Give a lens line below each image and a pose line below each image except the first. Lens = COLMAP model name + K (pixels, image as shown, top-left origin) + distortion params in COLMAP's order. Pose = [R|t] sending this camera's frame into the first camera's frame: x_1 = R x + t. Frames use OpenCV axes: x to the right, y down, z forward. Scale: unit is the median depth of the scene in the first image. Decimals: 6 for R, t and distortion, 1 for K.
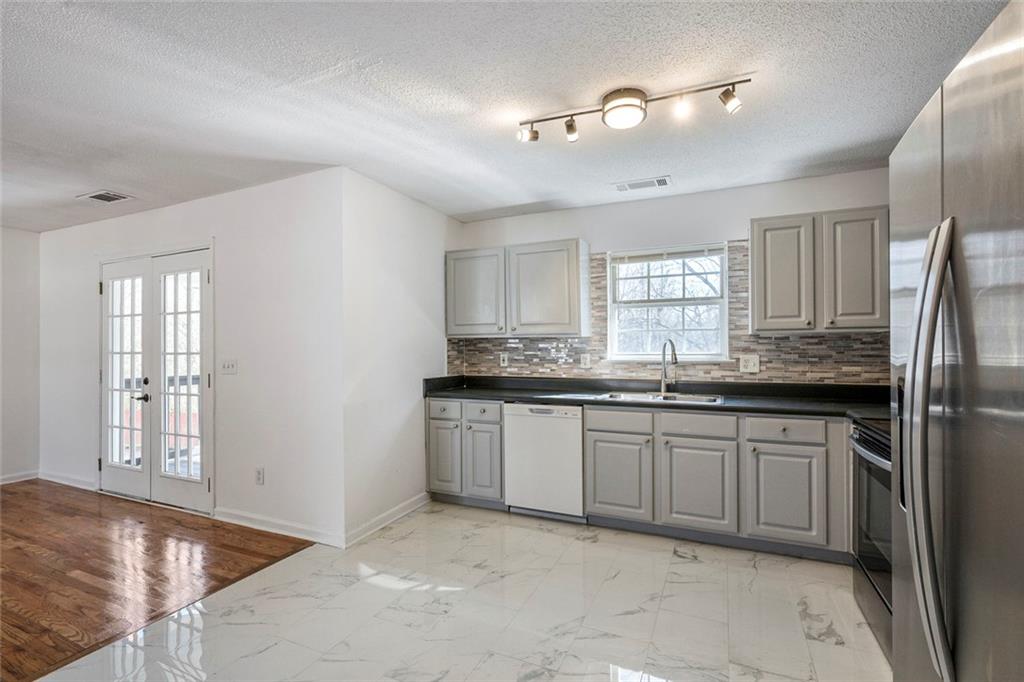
lens RADIAL K [[473.1, 0, 511.7], [0, 473.1, 345.4], [0, 0, 1]] dist [-0.001309, -0.000123]
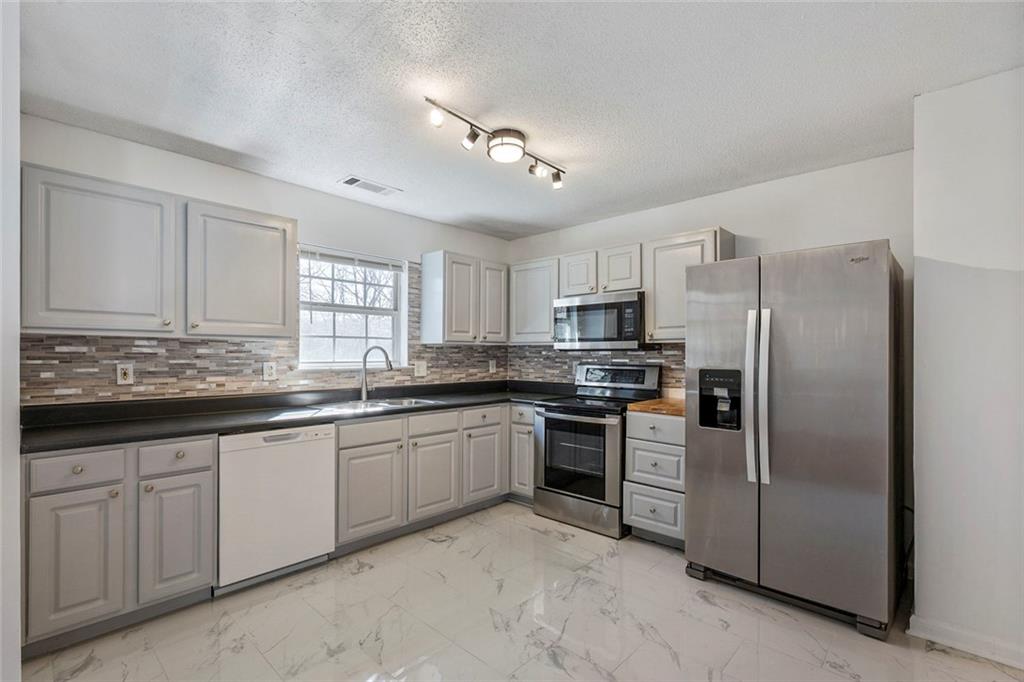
lens RADIAL K [[476.9, 0, 513.9], [0, 476.9, 356.4], [0, 0, 1]] dist [0.001145, 0.000111]
pose [[0.298442, 0.001626, 0.954427, -0.558993], [-0.009537, 0.999954, 0.001279, 0.003588], [-0.954380, -0.009485, 0.298443, 0.415927]]
